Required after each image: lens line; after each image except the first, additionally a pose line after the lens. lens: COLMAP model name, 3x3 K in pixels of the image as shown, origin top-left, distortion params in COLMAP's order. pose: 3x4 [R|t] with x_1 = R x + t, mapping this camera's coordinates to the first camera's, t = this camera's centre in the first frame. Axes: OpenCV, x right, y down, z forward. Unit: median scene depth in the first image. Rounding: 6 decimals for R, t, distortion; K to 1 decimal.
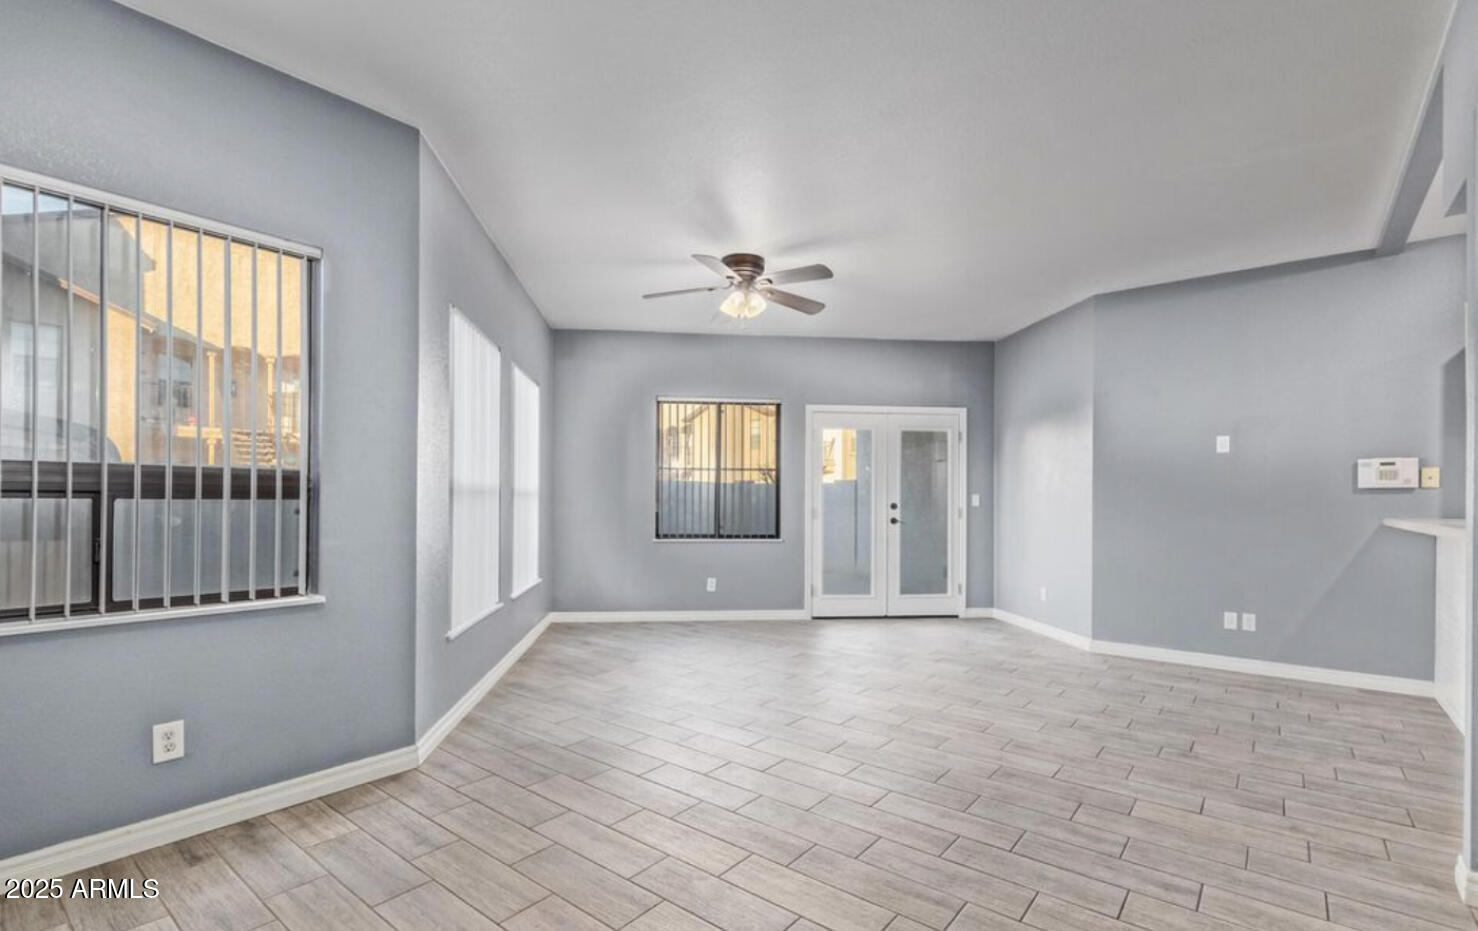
lens RADIAL K [[686.3, 0, 728.6], [0, 686.3, 495.4], [0, 0, 1]] dist [0.000287, -0.000500]
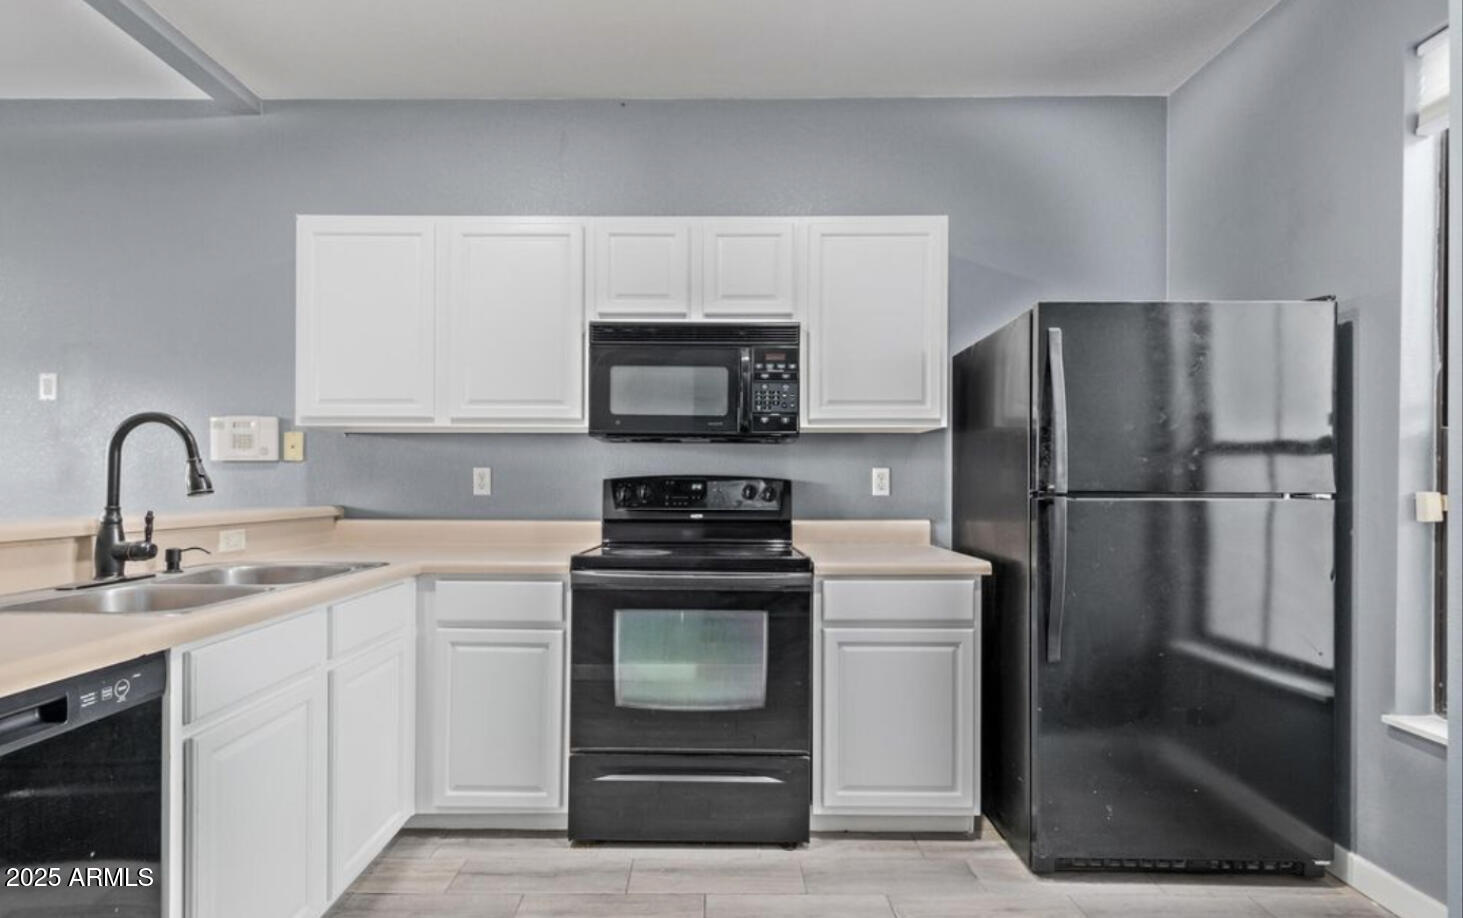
lens RADIAL K [[679.3, 0, 721.2], [0, 679.3, 488.6], [0, 0, 1]] dist [0.000287, -0.000500]
pose [[0.772963, -0.010717, 0.634361, 0.802147], [0.001602, 0.999887, 0.014940, 0.006023], [-0.634450, -0.010532, 0.772893, 0.171617]]
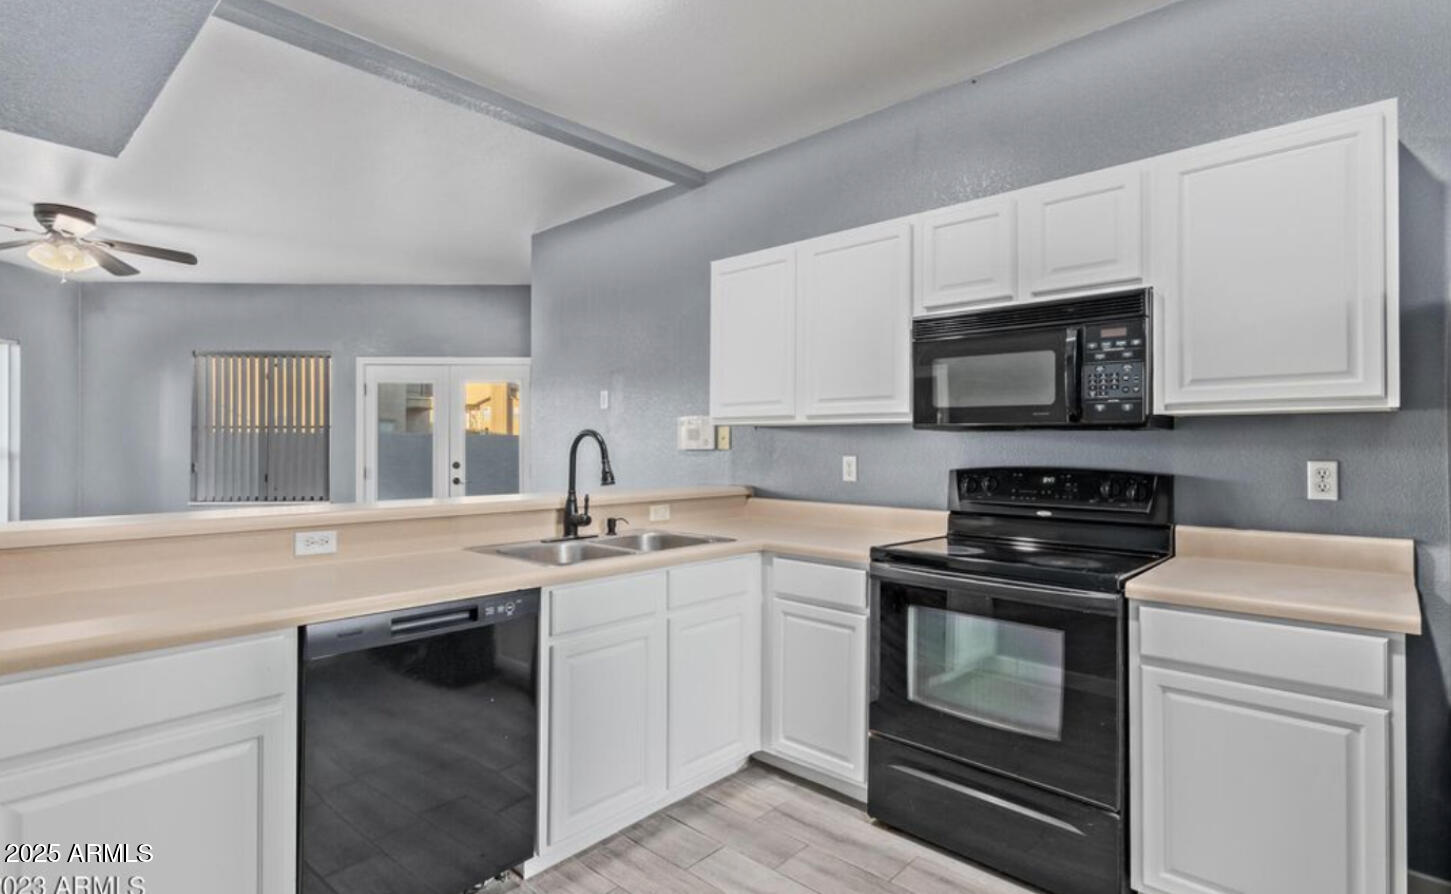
lens RADIAL K [[724.3, 0, 728.1], [0, 724.3, 441.1], [0, 0, 1]] dist [0.002468, 0.000650]
pose [[0.998292, -0.008035, -0.057872, 0.941978], [0.007947, 0.999967, -0.001751, -0.017837], [0.057884, 0.001288, 0.998322, 0.065720]]
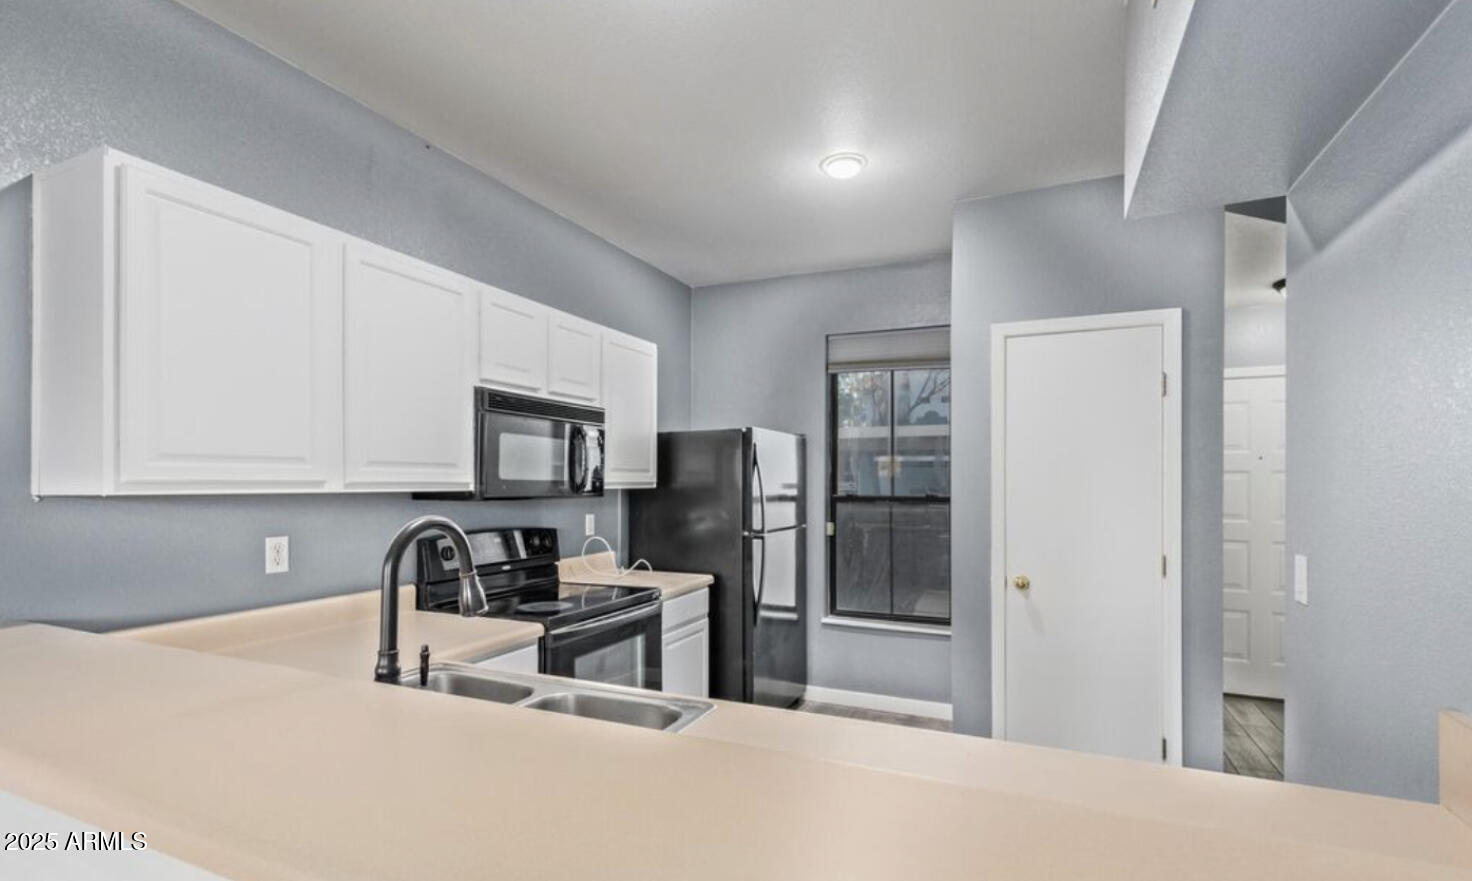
lens RADIAL K [[673.2, 0, 732.8], [0, 673.2, 480.1], [0, 0, 1]] dist [0.000250, -0.001084]
pose [[-0.256770, -0.003998, 0.966464, 0.504548], [-0.008577, 0.999961, 0.001858, -0.045181], [-0.966434, -0.007812, -0.256795, 0.586156]]
